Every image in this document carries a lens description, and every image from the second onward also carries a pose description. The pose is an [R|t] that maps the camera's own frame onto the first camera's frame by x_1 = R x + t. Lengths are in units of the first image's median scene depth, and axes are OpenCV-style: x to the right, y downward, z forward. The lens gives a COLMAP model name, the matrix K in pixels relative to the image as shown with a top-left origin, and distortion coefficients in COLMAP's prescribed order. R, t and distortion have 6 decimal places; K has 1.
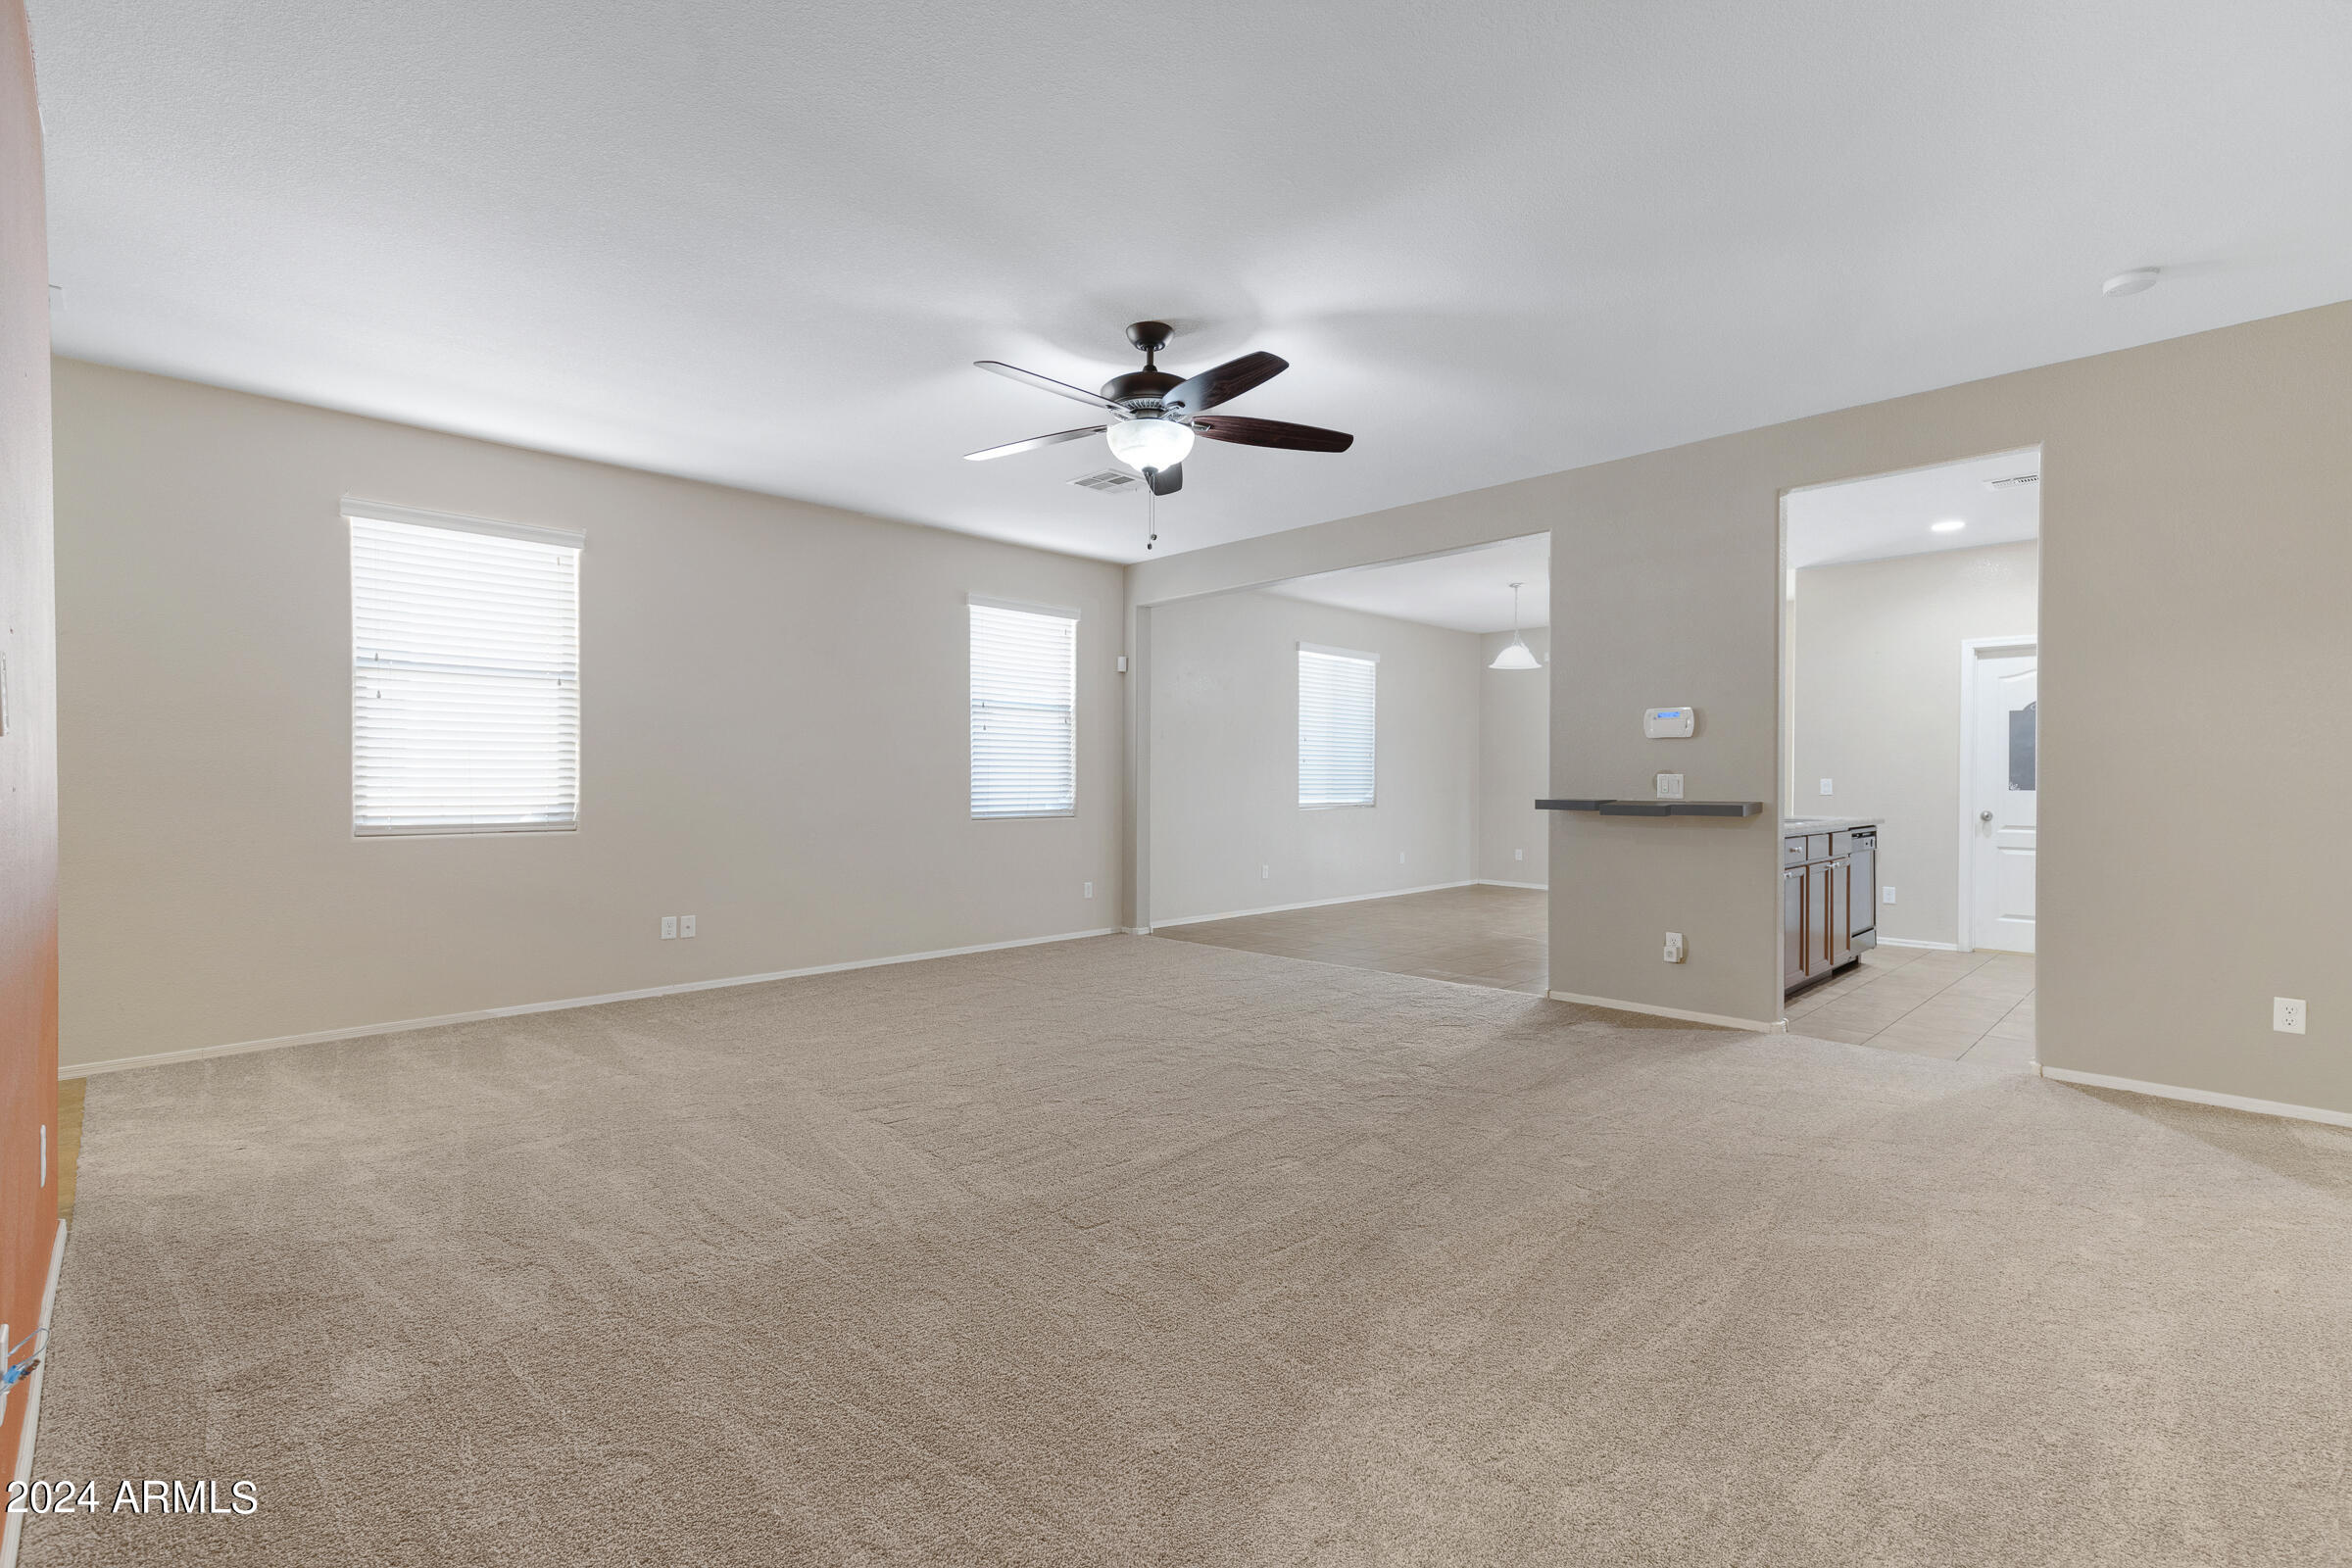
lens RADIAL K [[1047.9, 0, 1175.9], [0, 1047.9, 783.9], [0, 0, 1]] dist [0.012074, -0.000021]
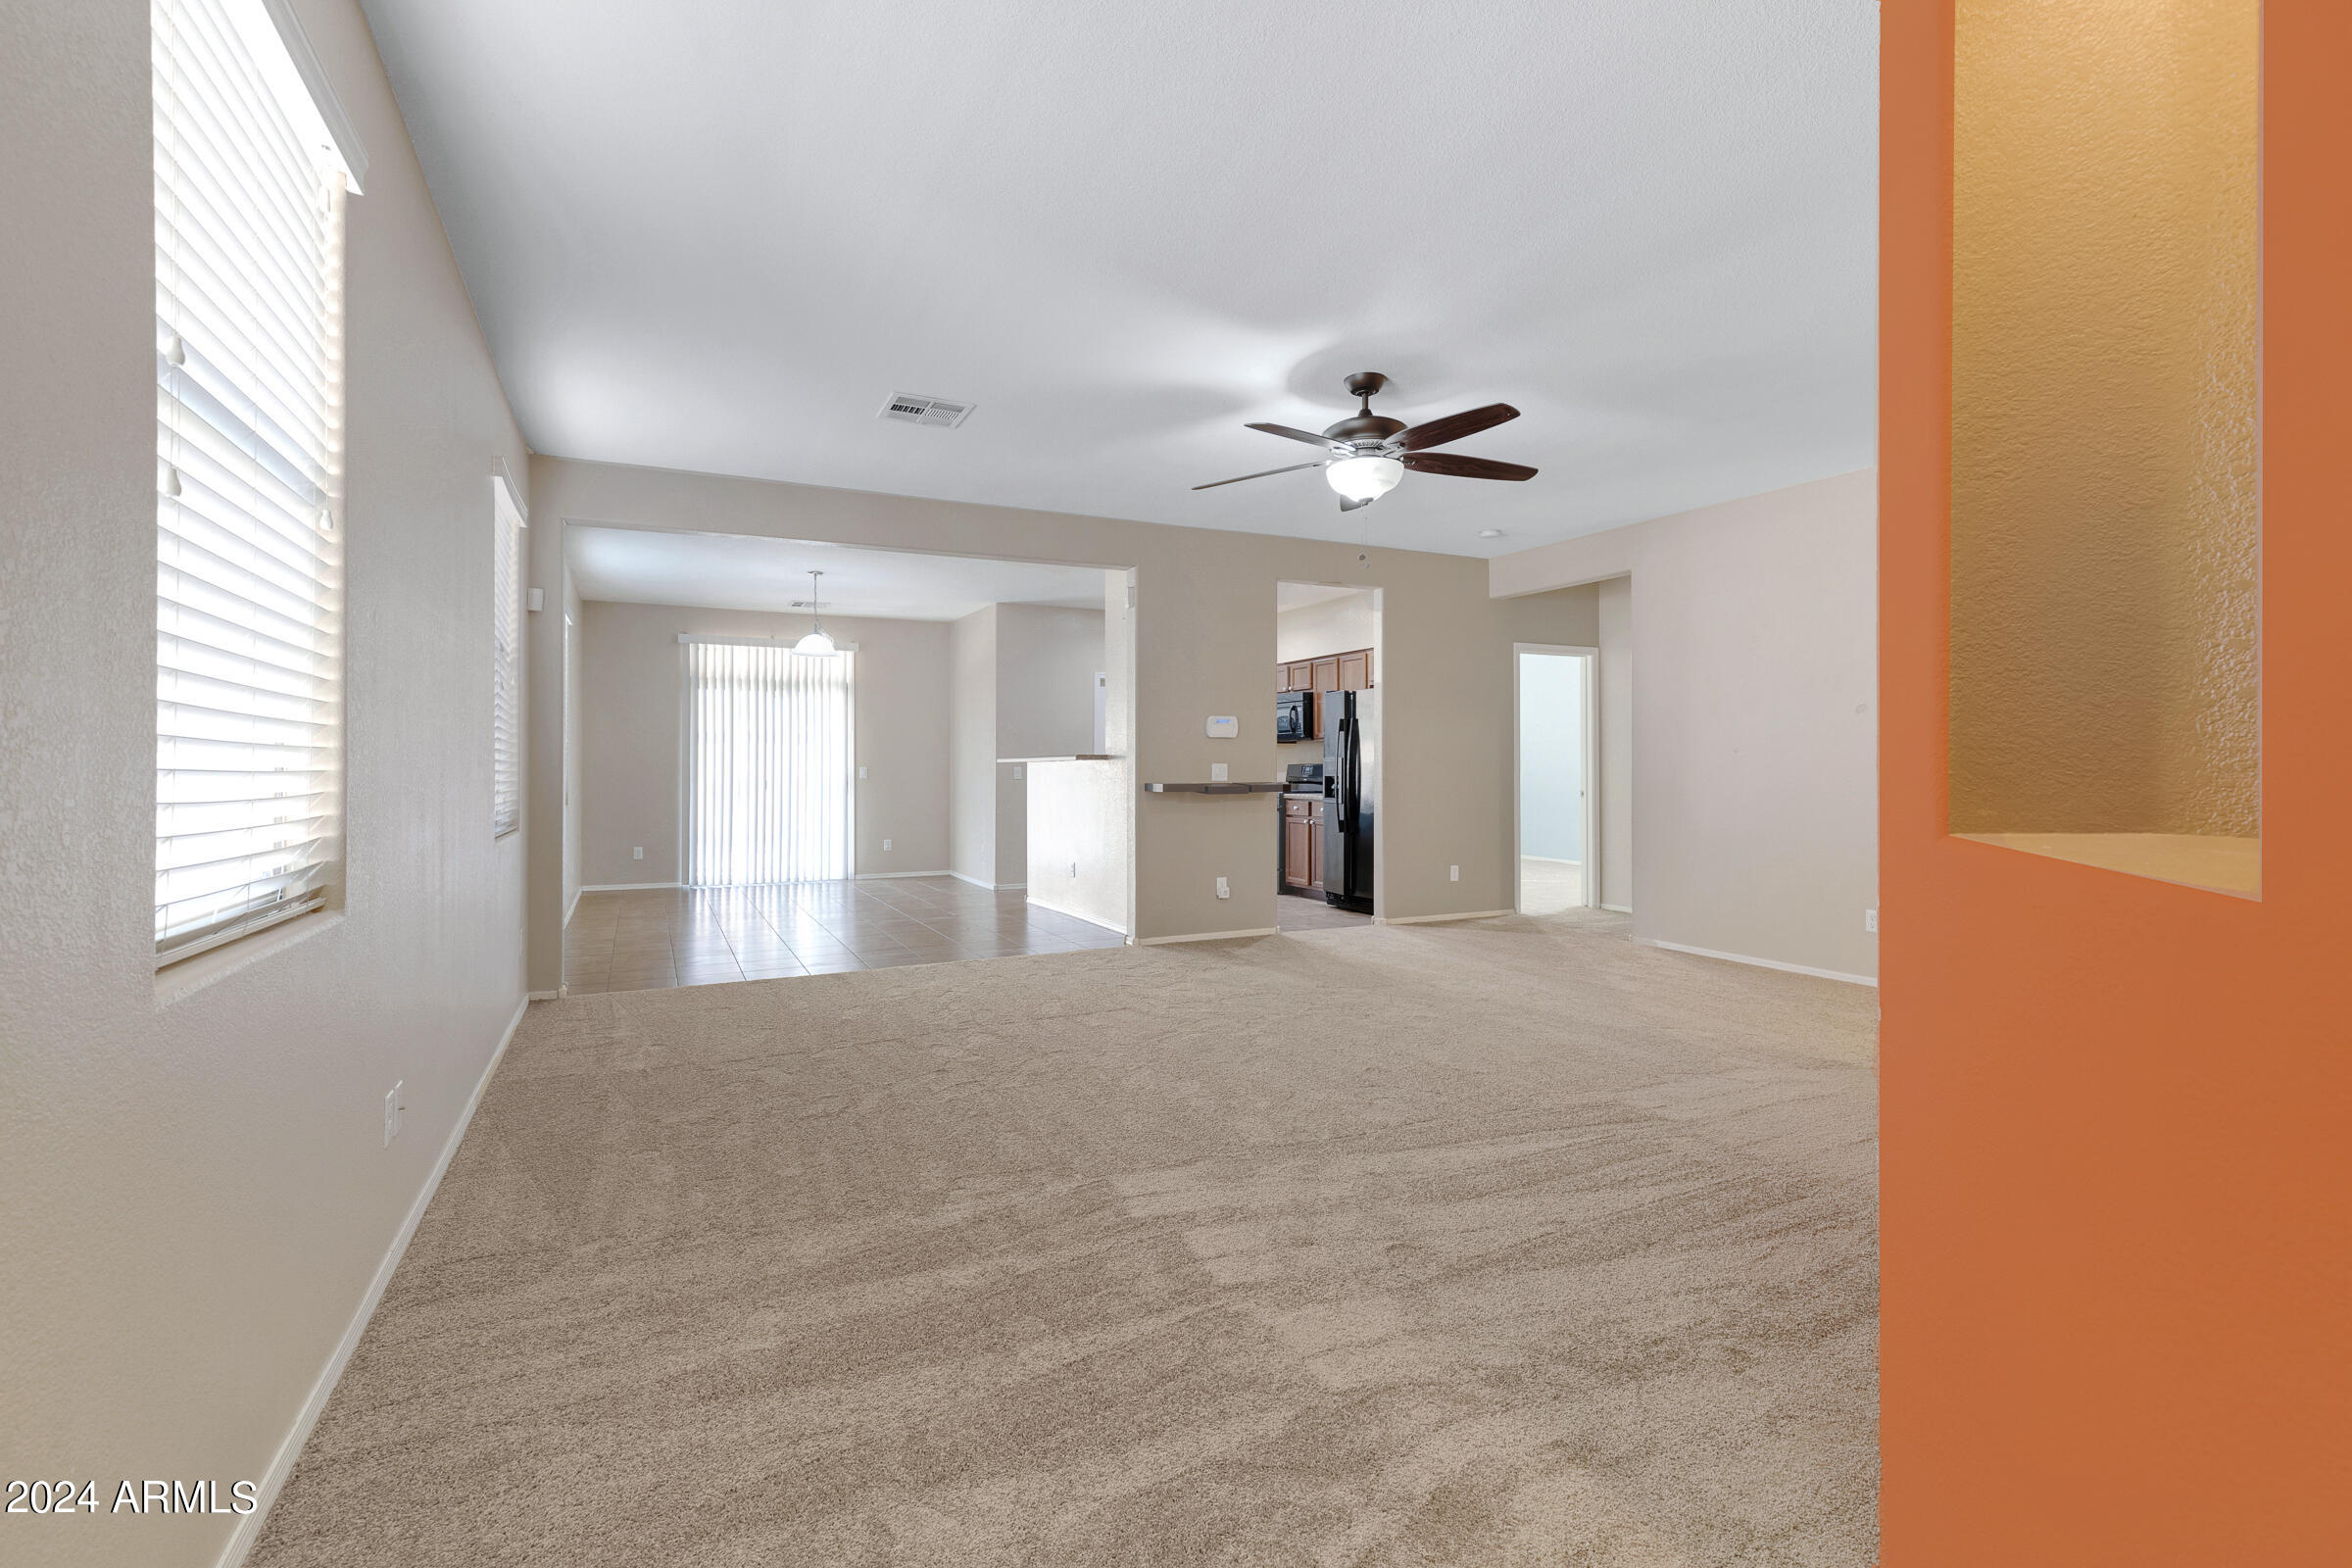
lens RADIAL K [[1047.9, 0, 1177.2], [0, 1047.9, 762.8], [0, 0, 1]] dist [0.012074, -0.000021]
pose [[0.307616, -0.002968, 0.951506, -0.615180], [0.007204, 0.999974, 0.000790, -0.008452], [-0.951483, 0.006612, 0.307629, 0.438979]]
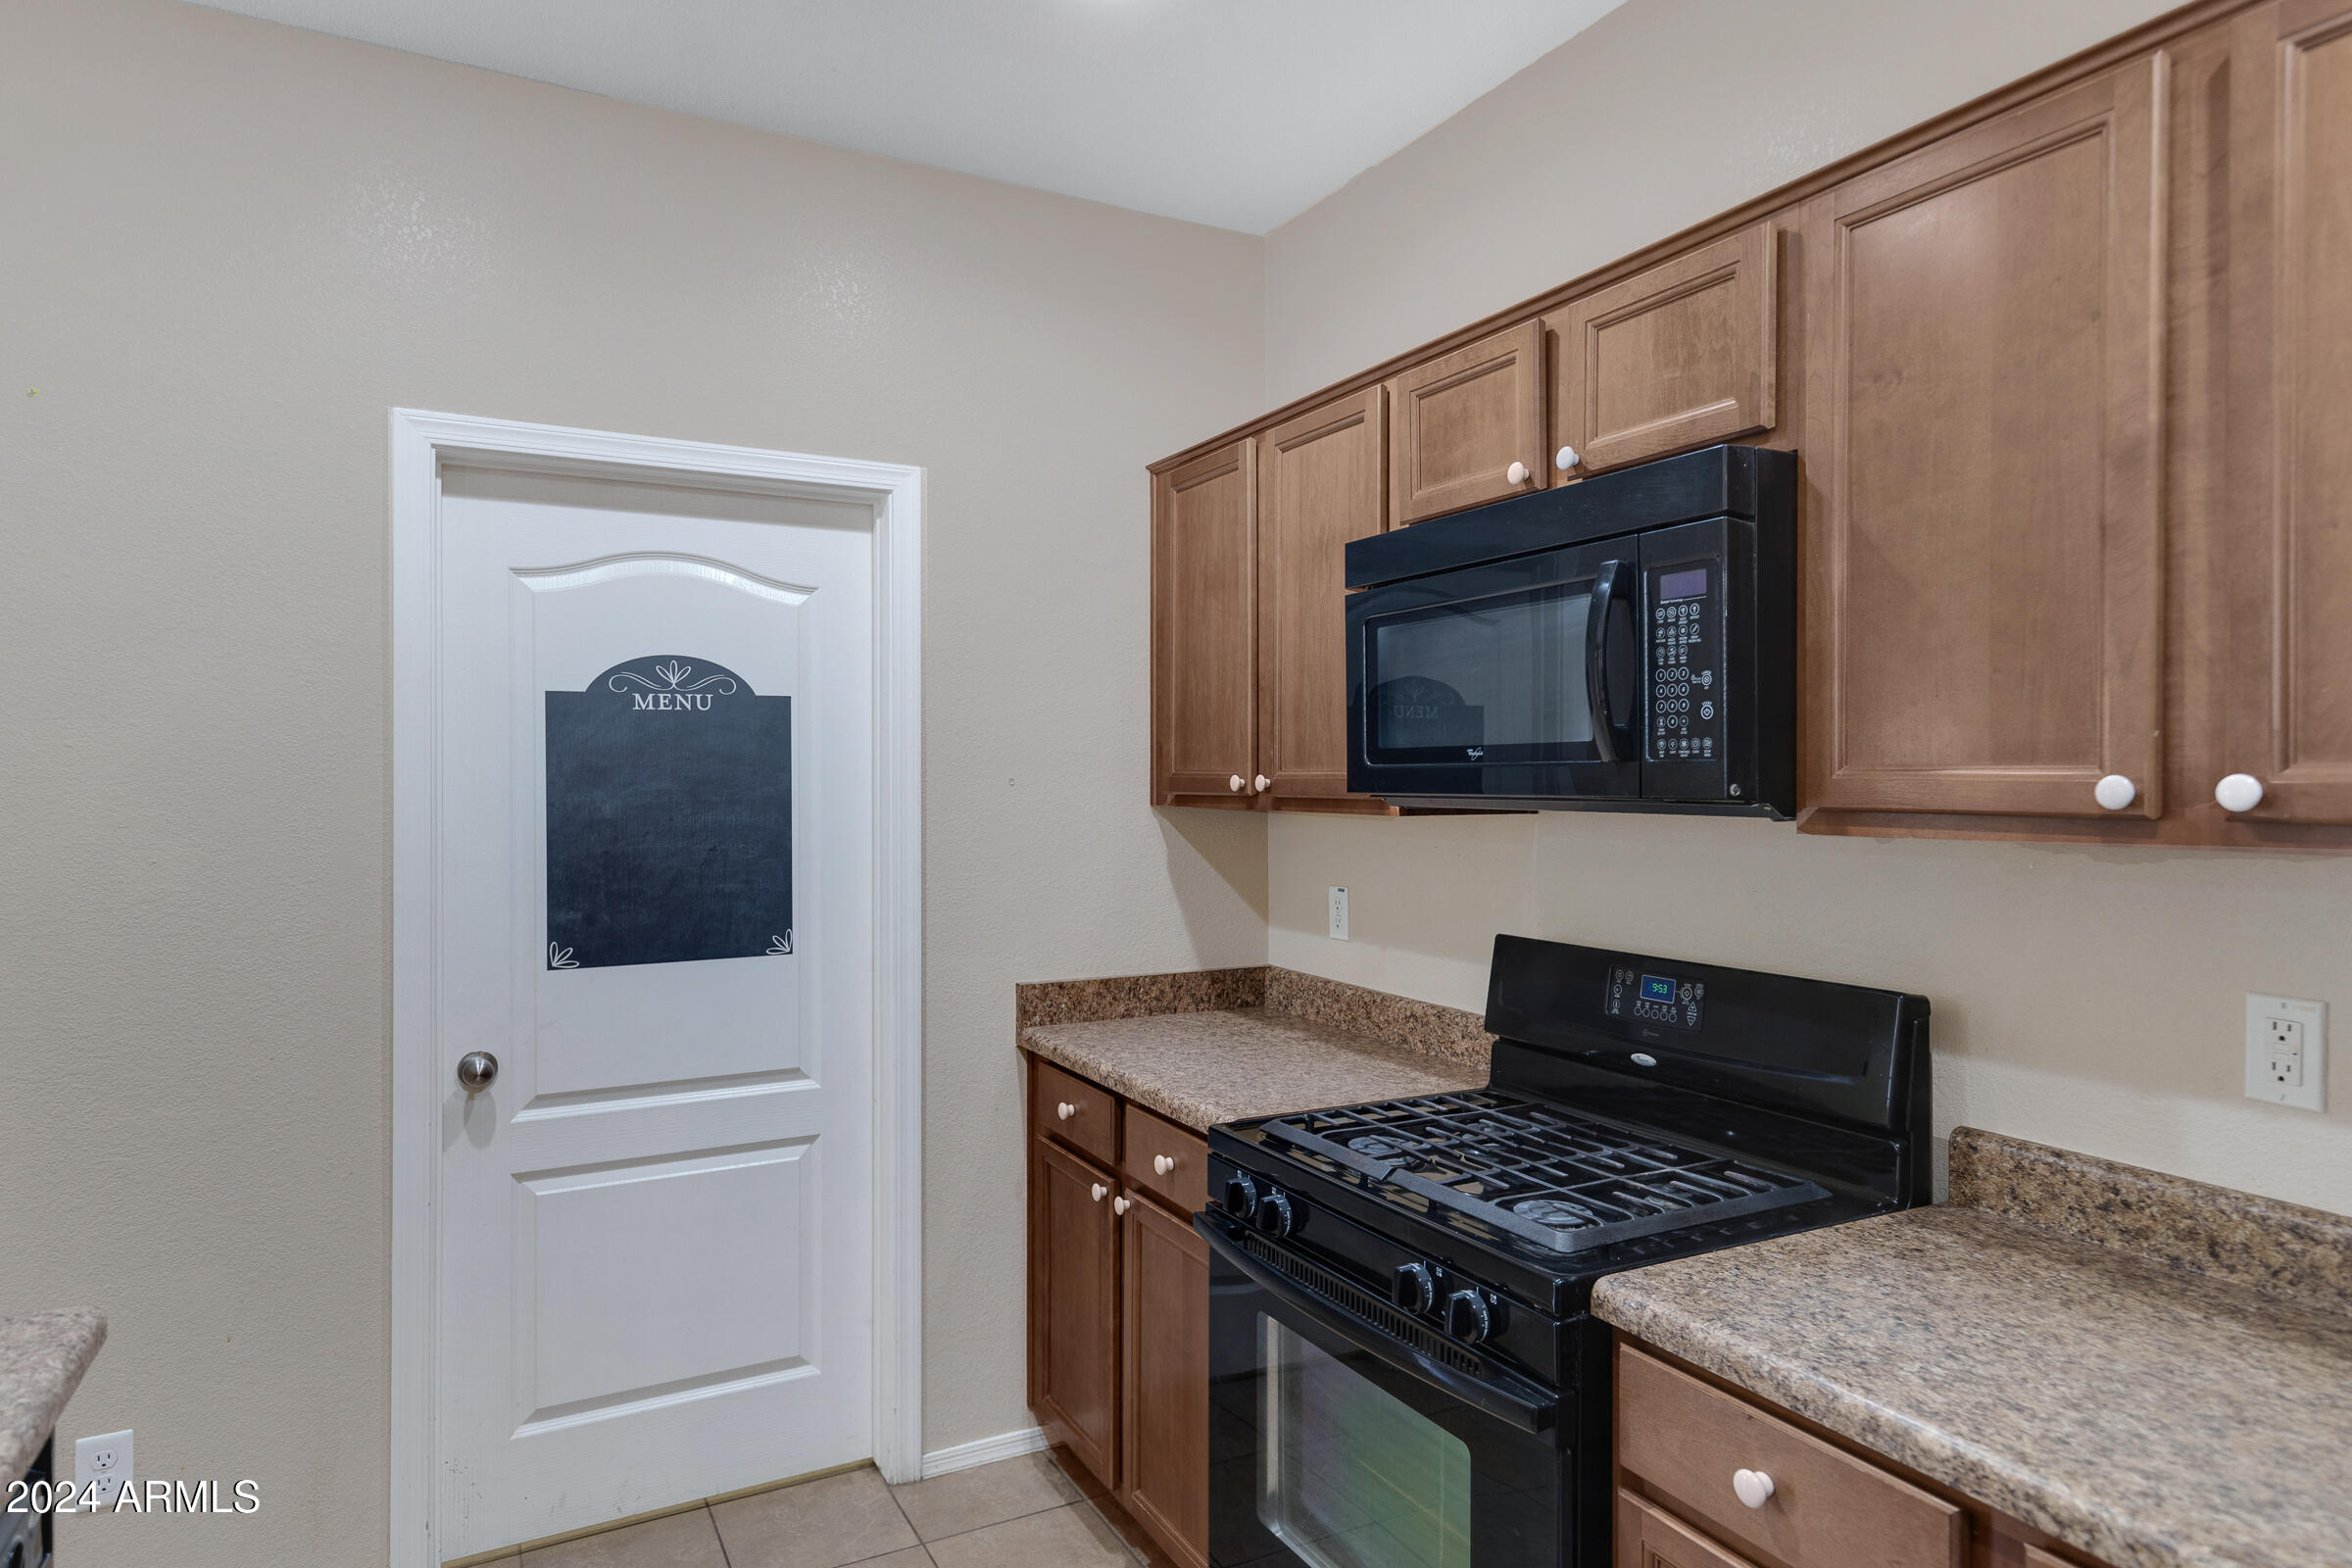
lens RADIAL K [[1389.5, 0, 1219.7], [0, 1389.5, 780.6], [0, 0, 1]] dist [0.008403, 0.000985]
pose [[0.271874, -0.007001, 0.962307, 0.471601], [0.008722, 0.999950, 0.004811, -0.044900], [-0.962293, 0.007085, 0.271922, 0.714675]]
